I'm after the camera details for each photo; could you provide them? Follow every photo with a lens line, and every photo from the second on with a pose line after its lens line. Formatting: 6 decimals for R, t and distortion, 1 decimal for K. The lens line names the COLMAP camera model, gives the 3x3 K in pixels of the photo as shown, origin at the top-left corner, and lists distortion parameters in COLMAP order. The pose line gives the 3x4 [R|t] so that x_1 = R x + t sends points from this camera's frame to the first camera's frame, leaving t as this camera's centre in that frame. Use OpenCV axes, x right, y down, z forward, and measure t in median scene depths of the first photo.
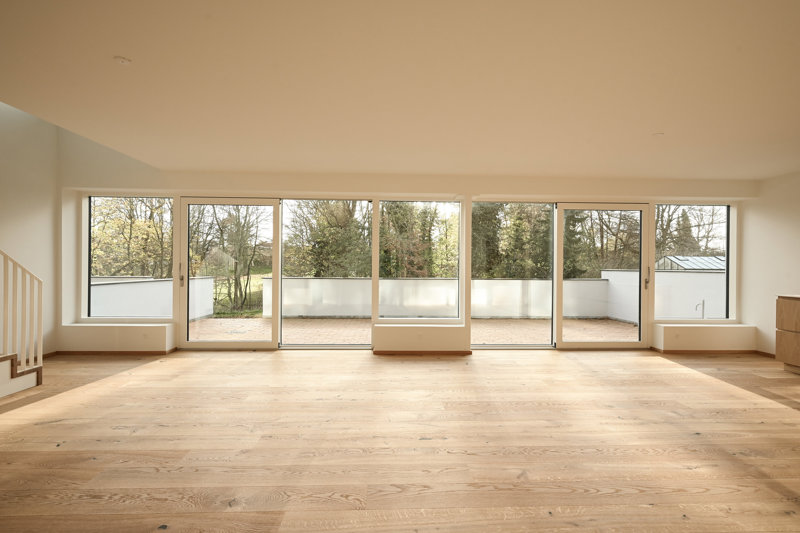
lens RADIAL K [[363.9, 0, 400.0], [0, 363.9, 266.5], [0, 0, 1]] dist [0.000422, 0.000200]
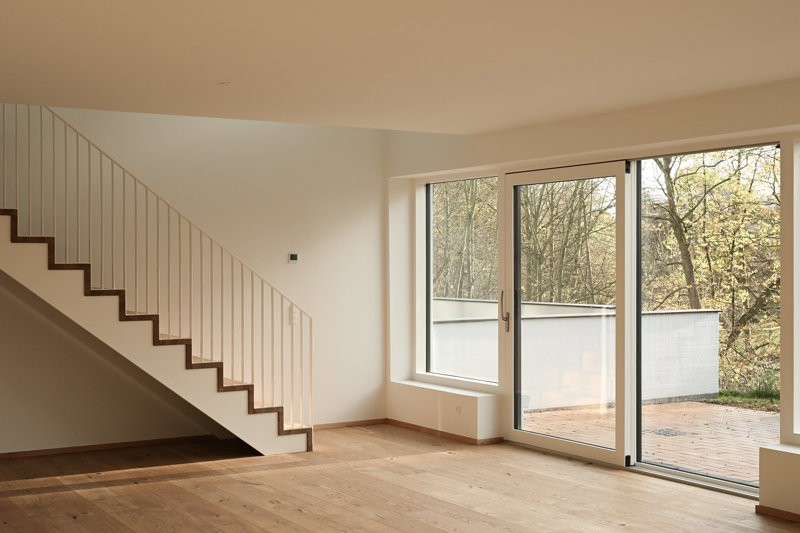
lens RADIAL K [[1080.3, 0, 400.0], [0, 1080.3, 266.5], [0, 0, 1]] dist [0.007393, -0.015548]
pose [[0.496303, -0.005429, -0.868132, 0.820891], [0.006795, 0.999974, -0.002369, -0.046017], [0.868123, -0.004724, 0.496327, 0.018327]]
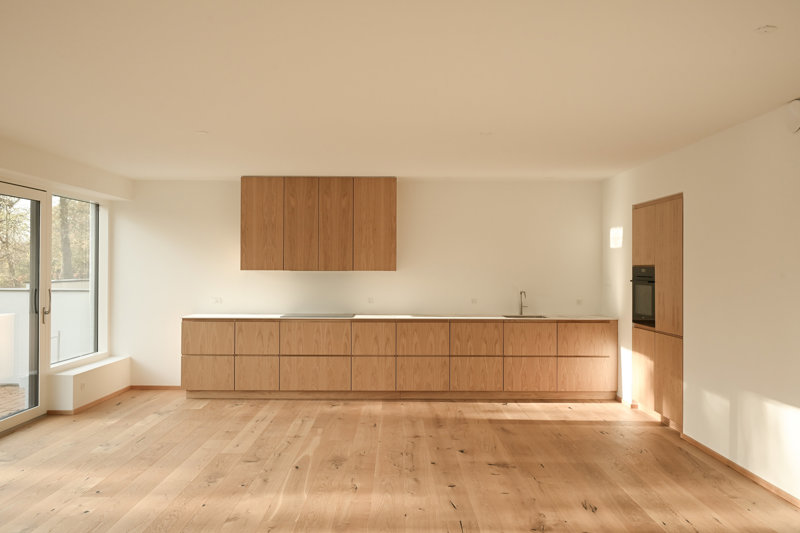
lens RADIAL K [[660.9, 0, 400.0], [0, 660.9, 266.5], [0, 0, 1]] dist [0.000081, 0.000381]
pose [[0.025943, -0.004877, 0.999652, -0.498458], [-0.005378, 0.999973, 0.005018, -0.049949], [-0.999649, -0.005506, 0.025916, 0.348187]]
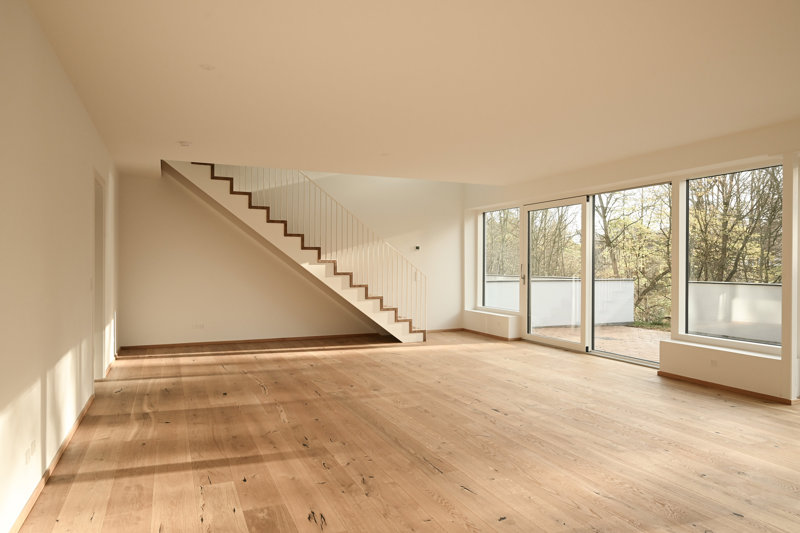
lens RADIAL K [[516.9, 0, 400.0], [0, 516.9, 266.5], [0, 0, 1]] dist [0.002259, 0.001031]
pose [[0.377499, -0.003252, -0.926004, 0.781392], [0.000682, 0.999995, -0.003234, 0.004100], [0.926010, 0.000590, 0.377499, 0.036340]]
